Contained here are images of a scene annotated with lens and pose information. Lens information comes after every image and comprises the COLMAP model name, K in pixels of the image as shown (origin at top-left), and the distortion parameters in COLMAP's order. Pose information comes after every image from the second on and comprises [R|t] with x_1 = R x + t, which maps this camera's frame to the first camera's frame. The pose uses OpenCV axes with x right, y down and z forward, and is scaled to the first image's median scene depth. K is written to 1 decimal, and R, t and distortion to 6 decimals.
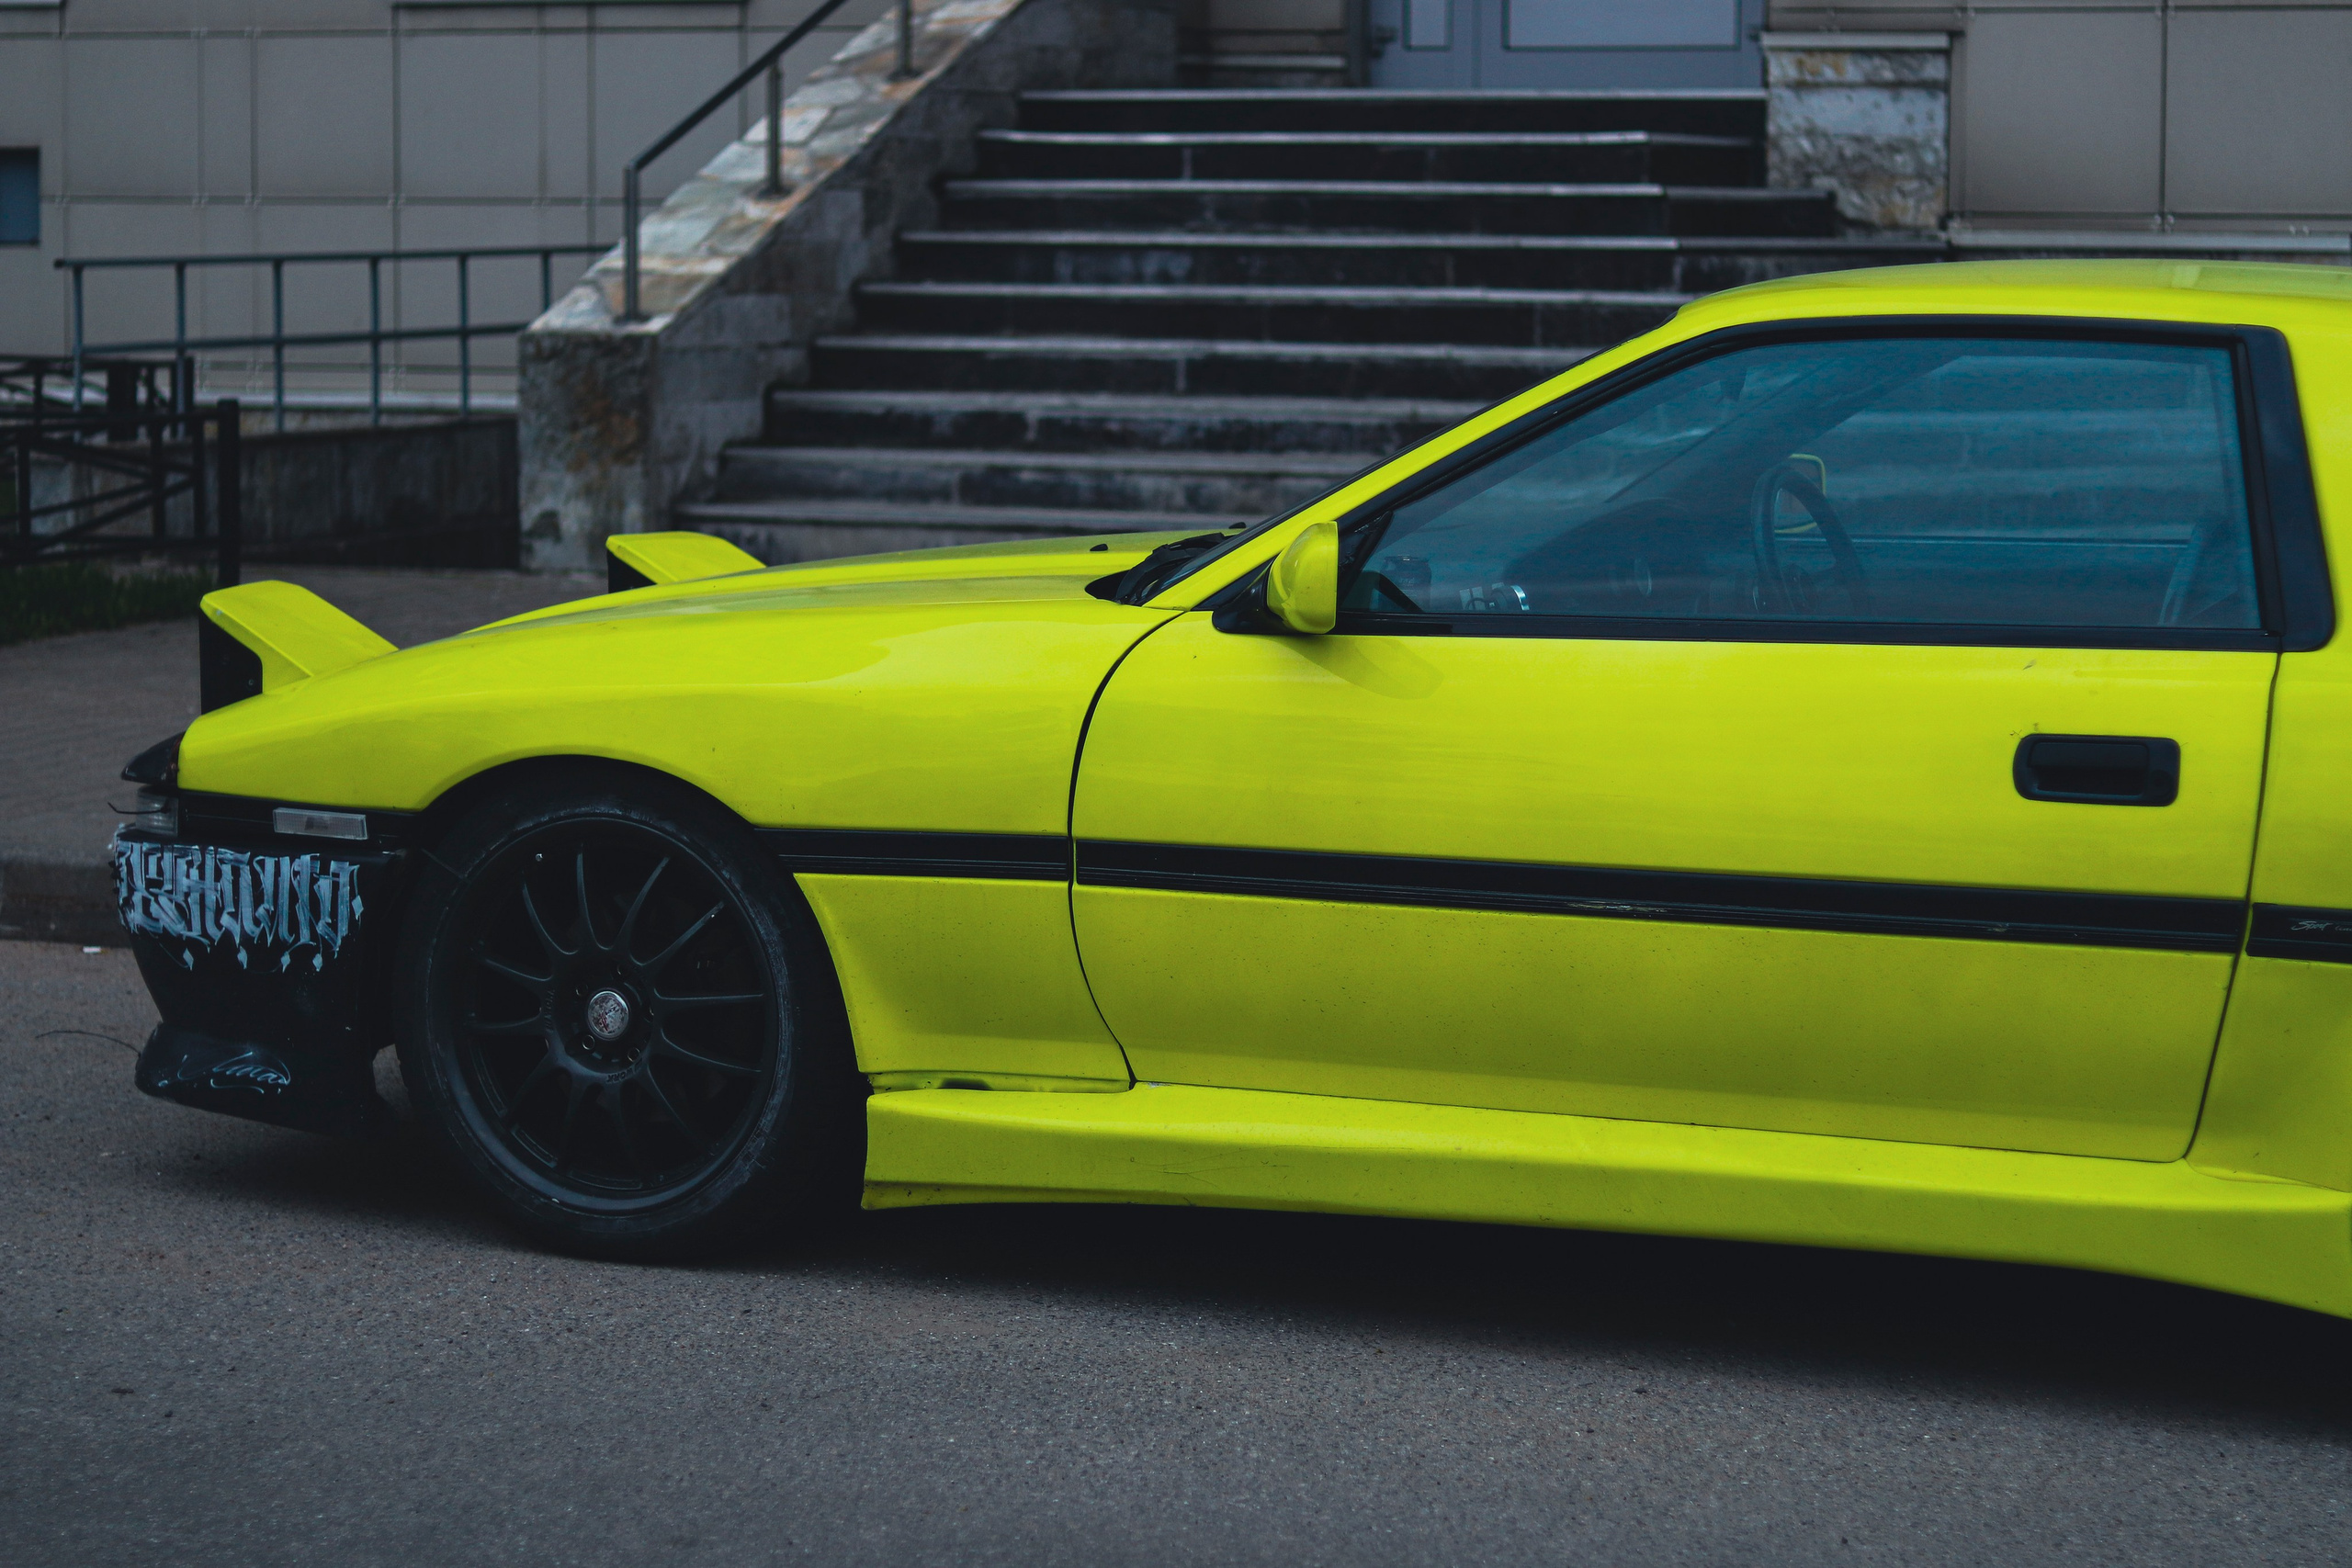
lens RADIAL K [[5562.6, 0, 1176.0], [0, 5562.6, 784.0], [0, 0, 1]] dist [-0.122791, 0.150489]
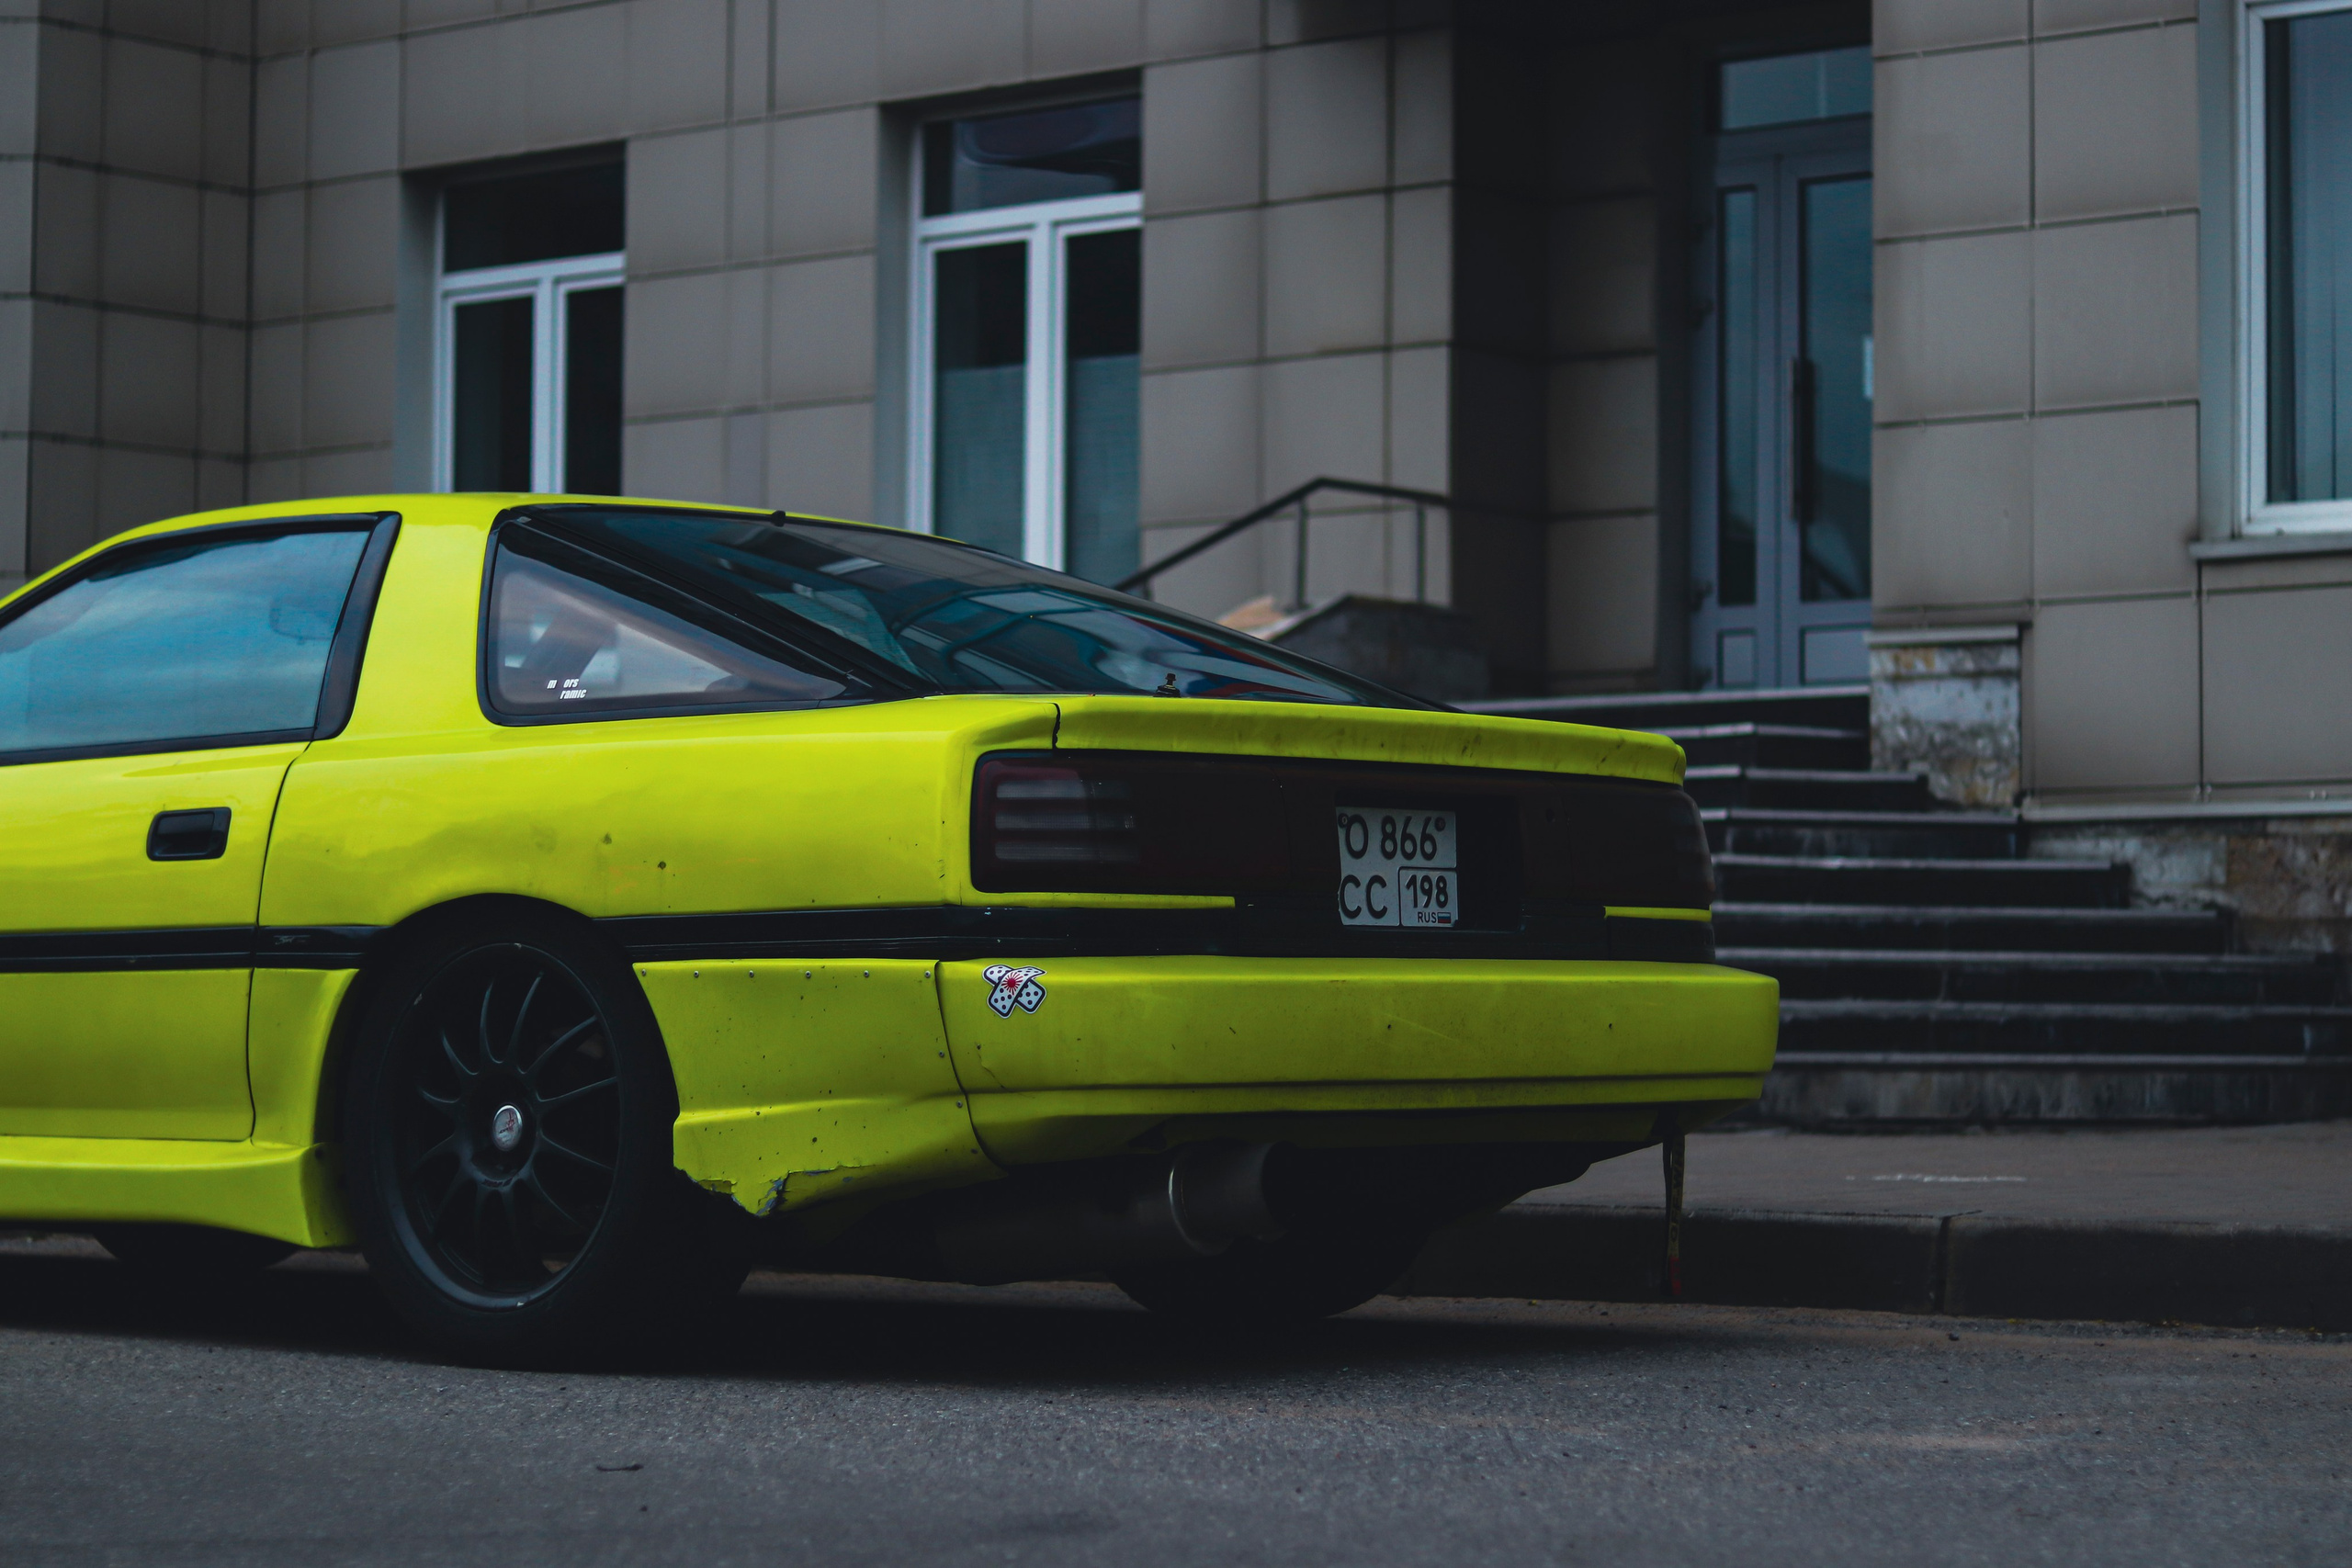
lens RADIAL K [[5562.6, 0, 1176.0], [0, 5562.6, 784.0], [0, 0, 1]] dist [-0.122791, 0.150489]
pose [[0.962229, -0.012948, -0.271935, 0.624815], [-0.030229, 0.987610, -0.153990, 0.150660], [0.270559, 0.156394, 0.949915, -0.149287]]
